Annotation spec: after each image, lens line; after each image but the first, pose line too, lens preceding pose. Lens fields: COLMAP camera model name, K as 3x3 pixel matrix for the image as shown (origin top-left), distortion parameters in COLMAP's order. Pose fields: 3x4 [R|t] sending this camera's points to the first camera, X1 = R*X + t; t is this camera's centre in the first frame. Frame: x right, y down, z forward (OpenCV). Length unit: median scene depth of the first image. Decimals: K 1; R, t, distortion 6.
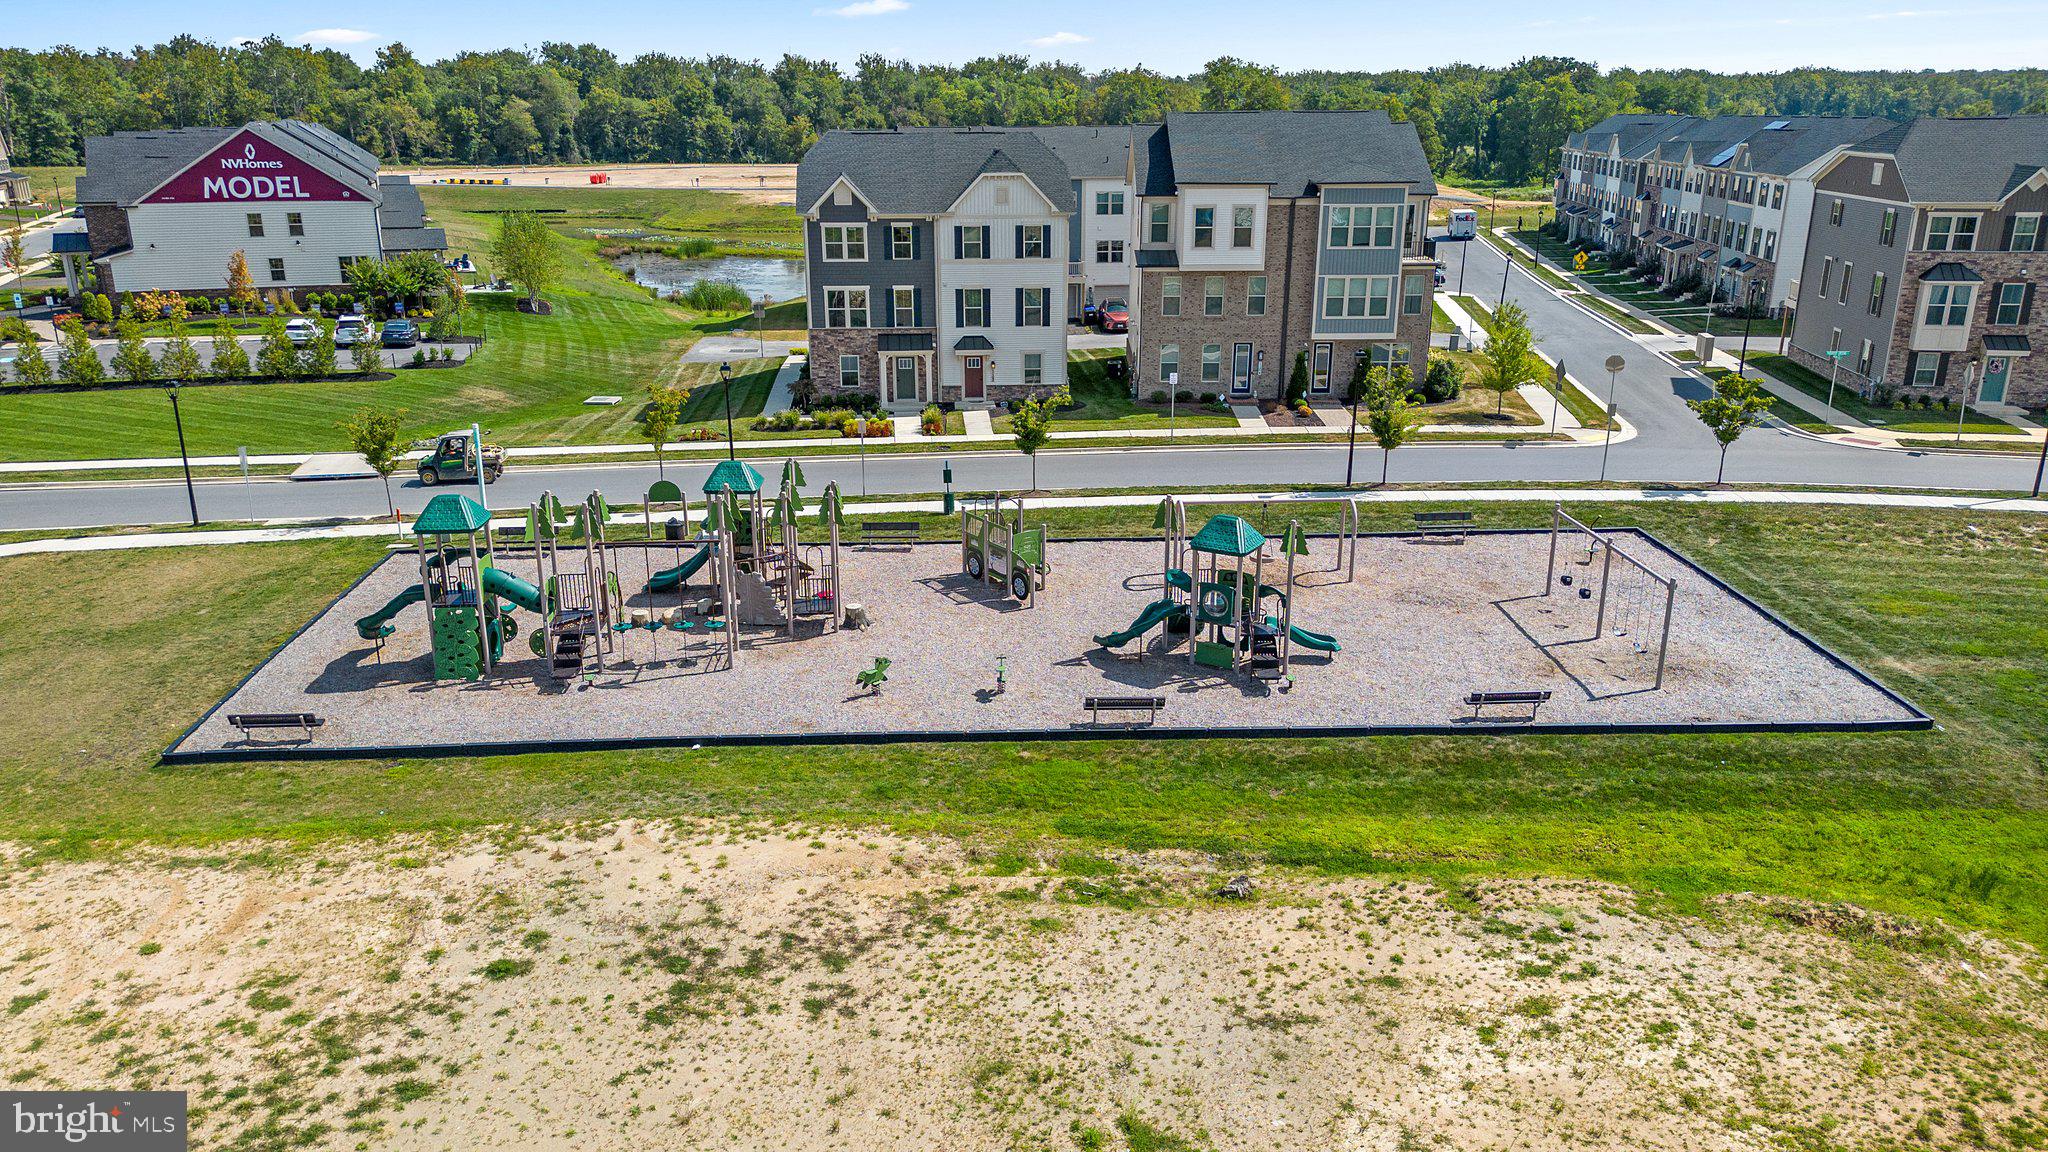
lens RADIAL K [[1435.5, 0, 1018.1], [0, 1435.5, 565.0], [0, 0, 1]] dist [0.066828, -0.062535]
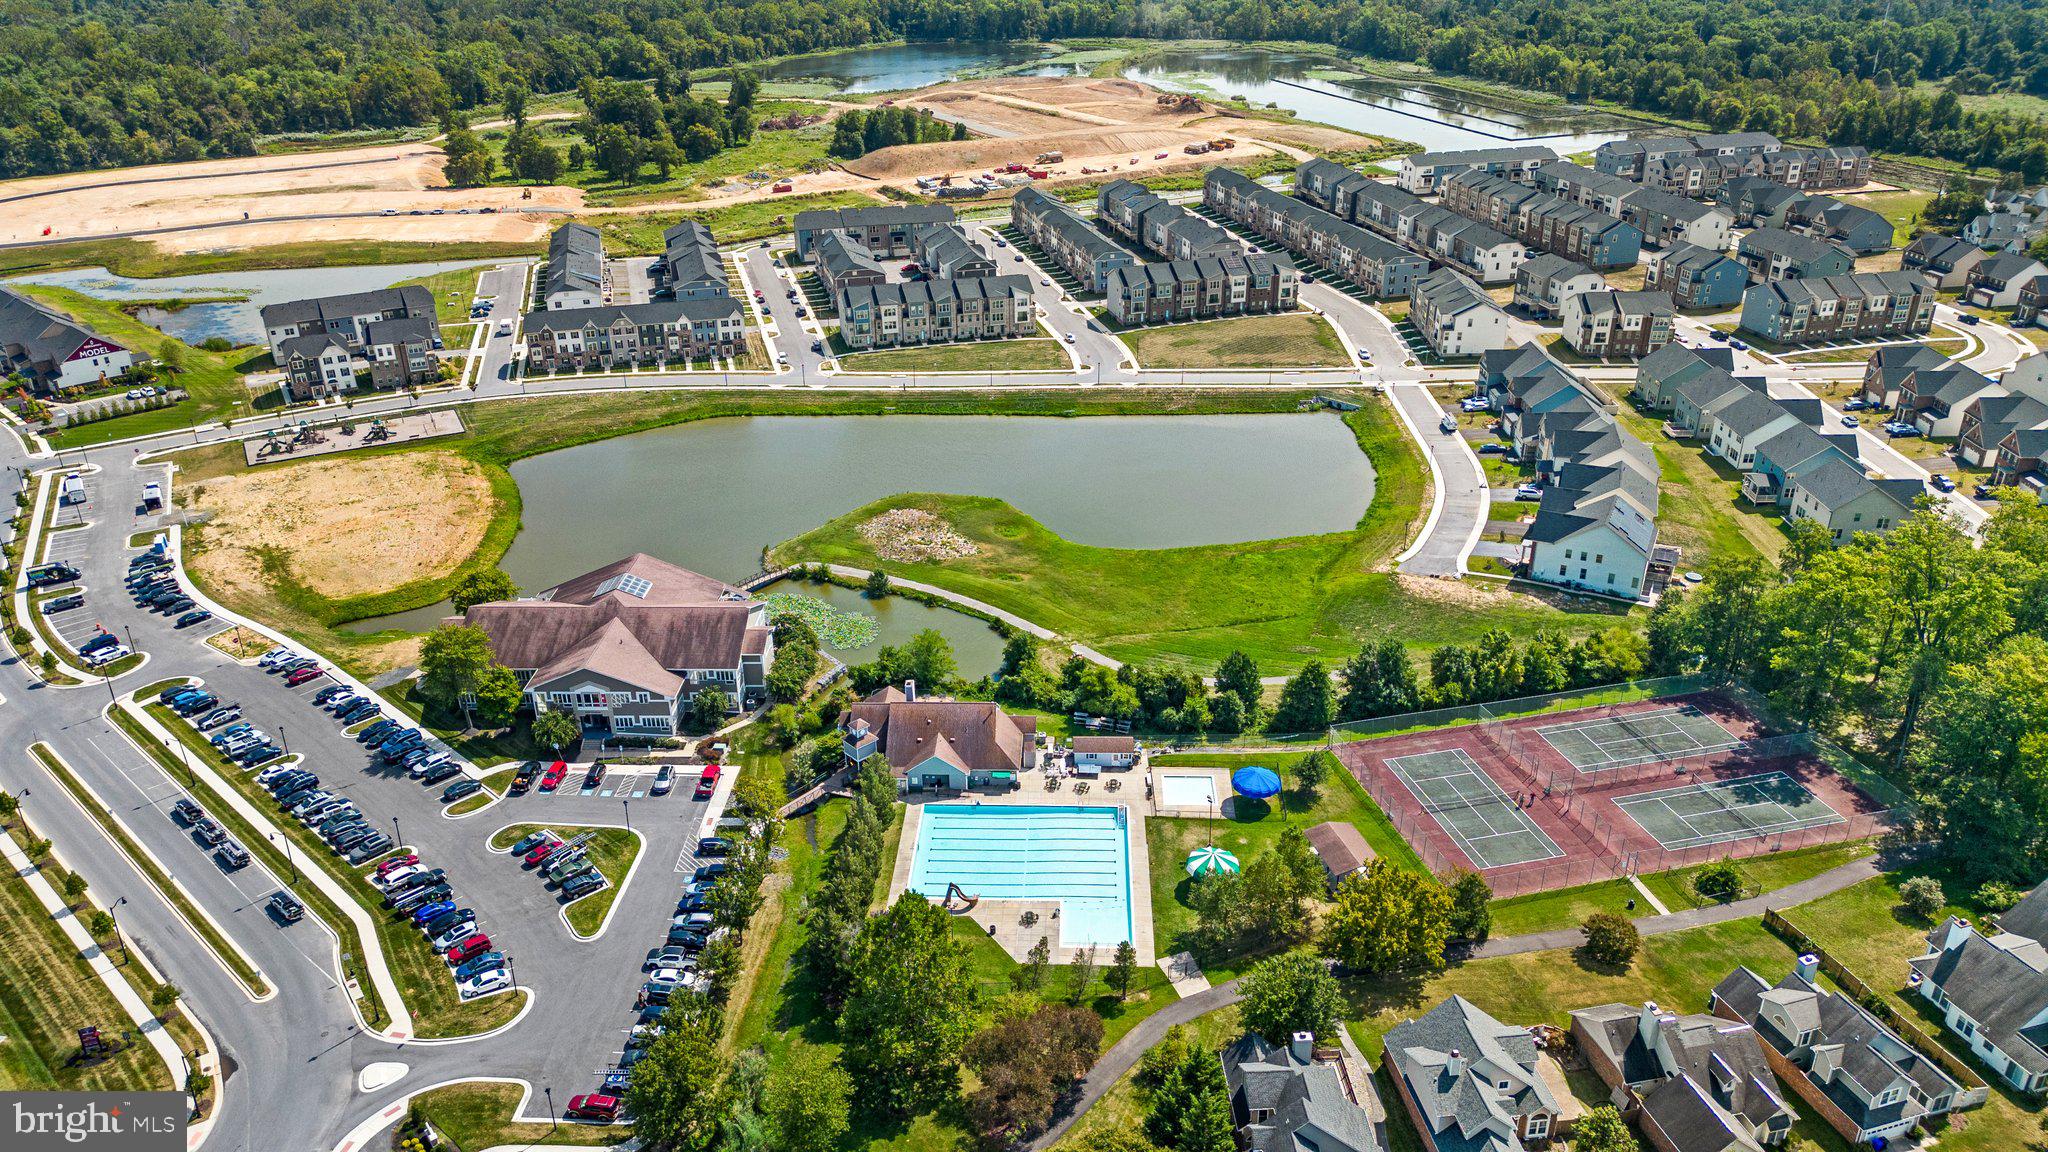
lens RADIAL K [[1435.5, 0, 1018.1], [0, 1435.5, 565.0], [0, 0, 1]] dist [0.066828, -0.062535]
pose [[0.908247, -0.189418, 0.373105, 0.117279], [0.136803, 0.977090, 0.163032, -0.037806], [-0.395439, -0.097031, 0.913353, -4.274170]]
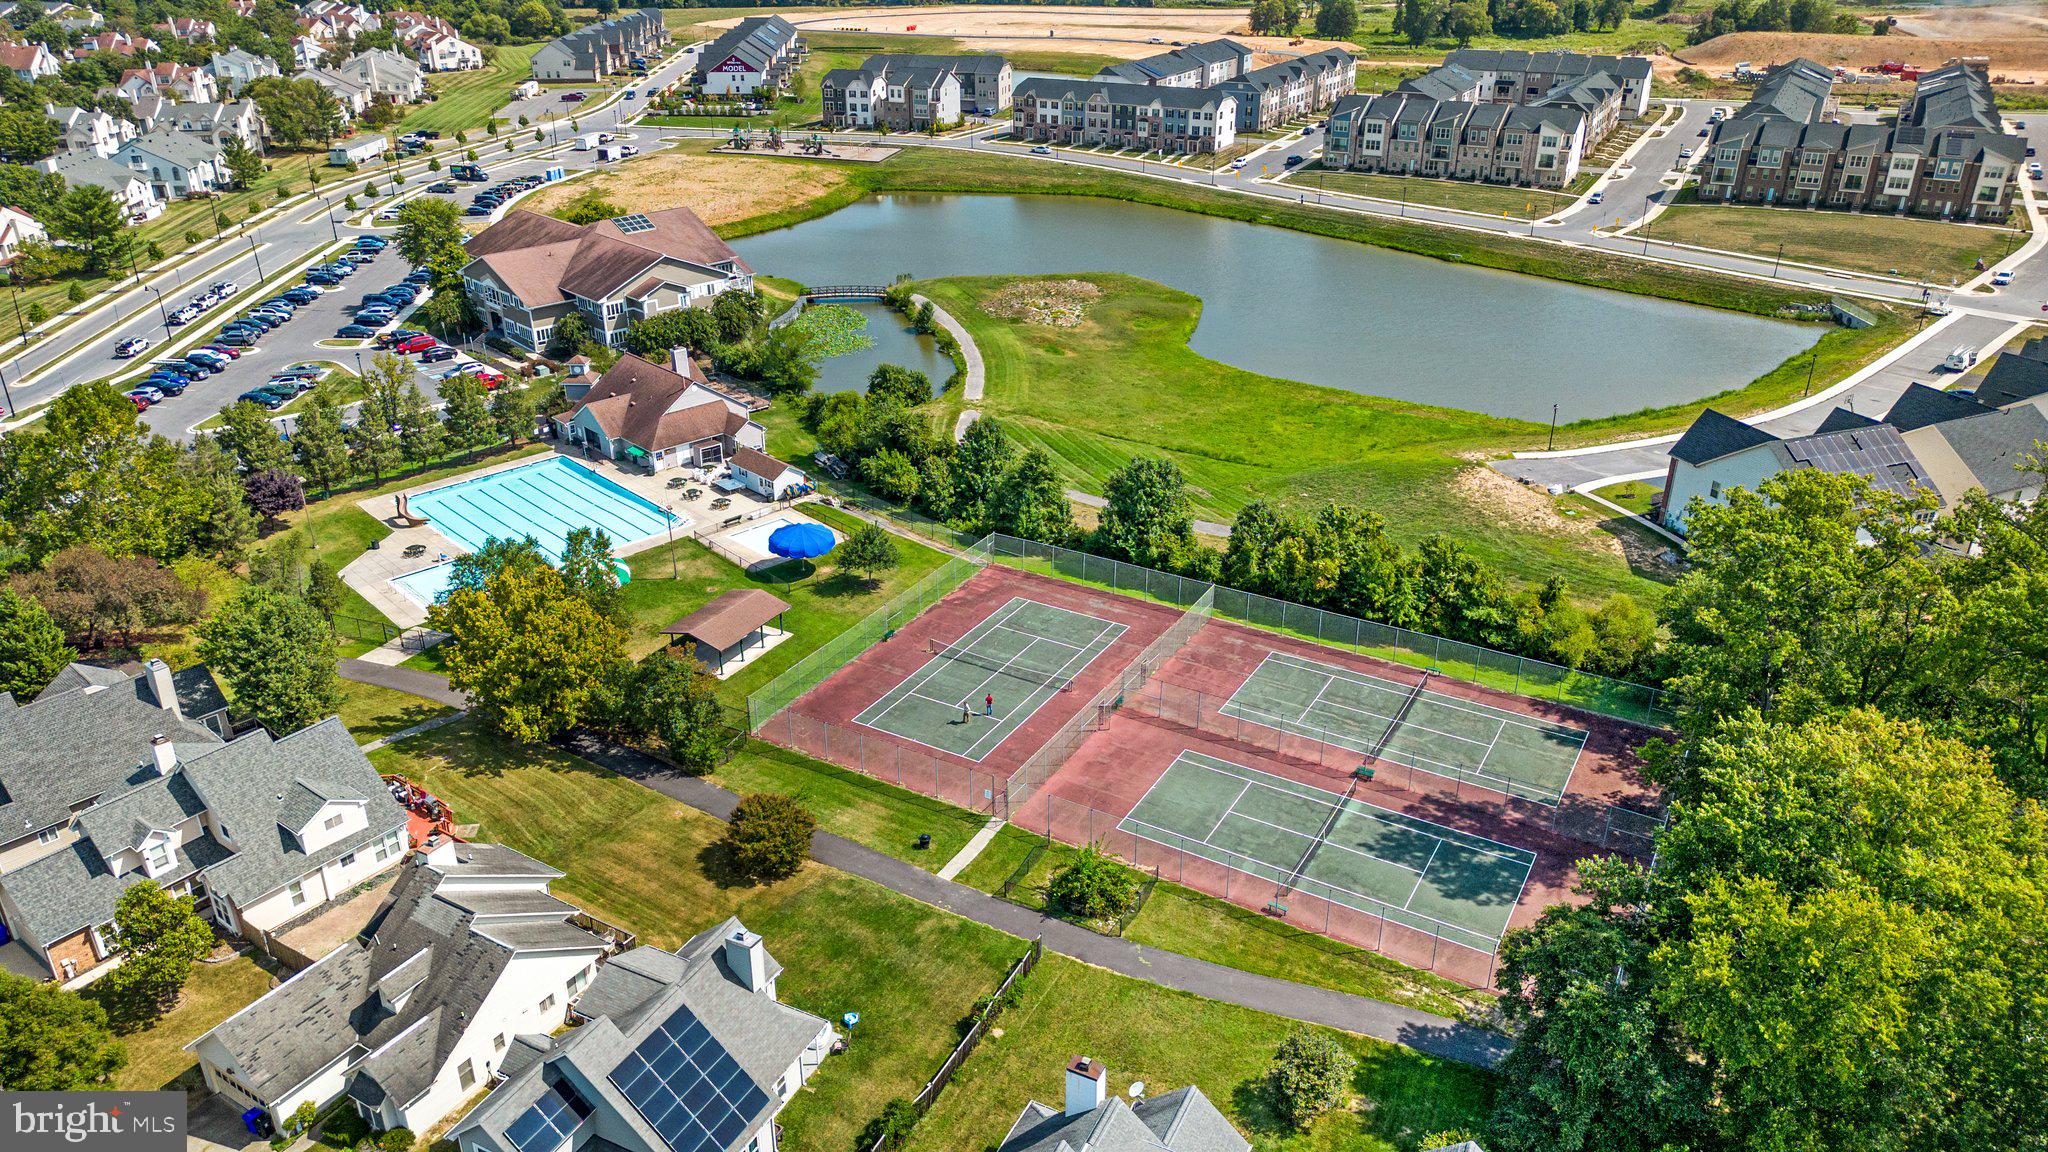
lens RADIAL K [[1467.5, 0, 1020.2], [0, 1467.5, 513.5], [0, 0, 1]] dist [0.076383, -0.086665]
pose [[0.944350, 0.128525, -0.302795, 2.269404], [-0.095425, 0.987964, 0.121743, 0.539711], [0.314798, -0.086074, 0.945248, -3.817934]]
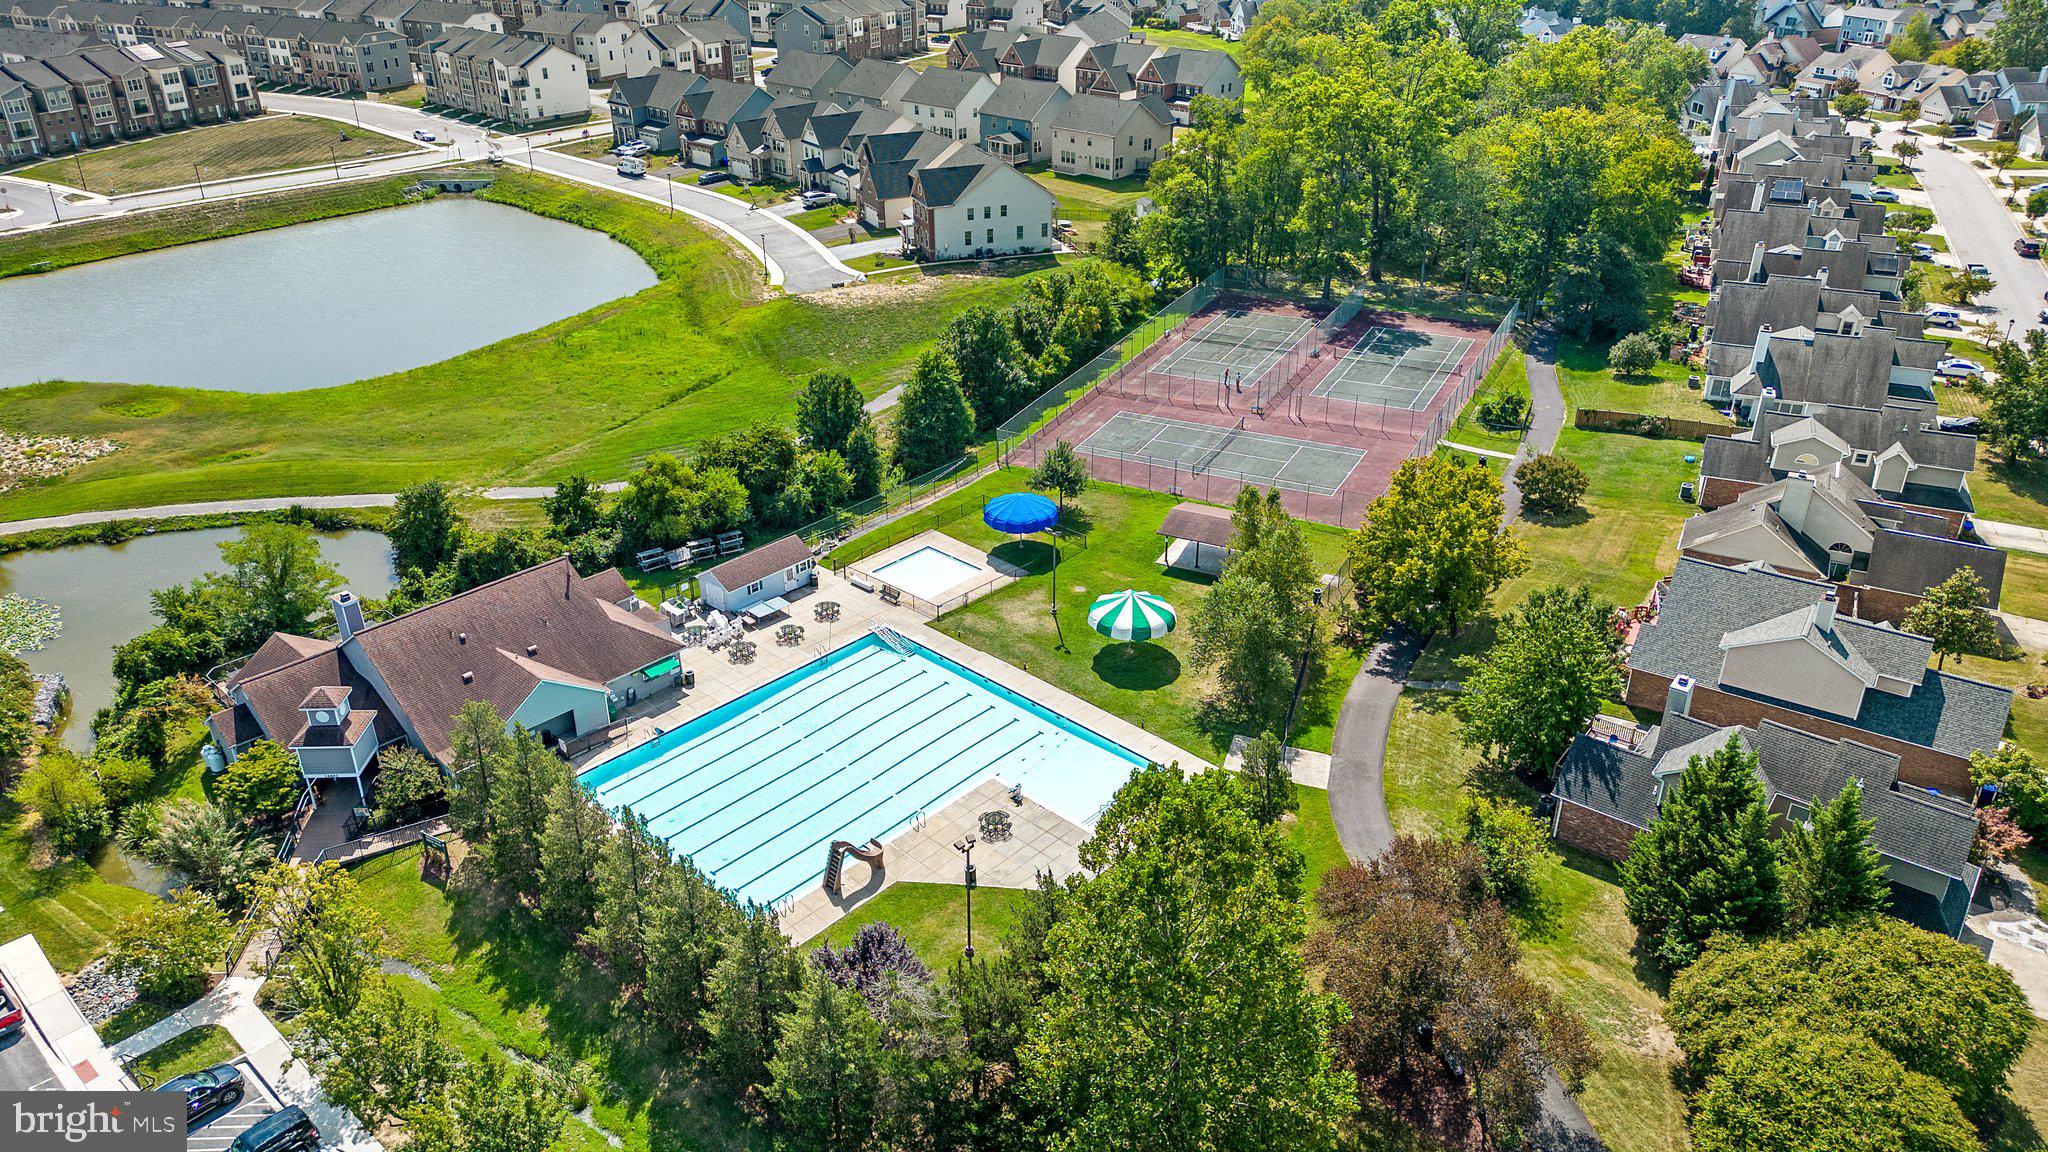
lens RADIAL K [[1435.5, 0, 1018.1], [0, 1435.5, 565.0], [0, 0, 1]] dist [0.066828, -0.062535]
pose [[0.271942, -0.437504, 0.857110, -0.020079], [0.287048, 0.887008, 0.361691, 0.293444], [-0.918505, 0.147673, 0.366799, -2.677469]]
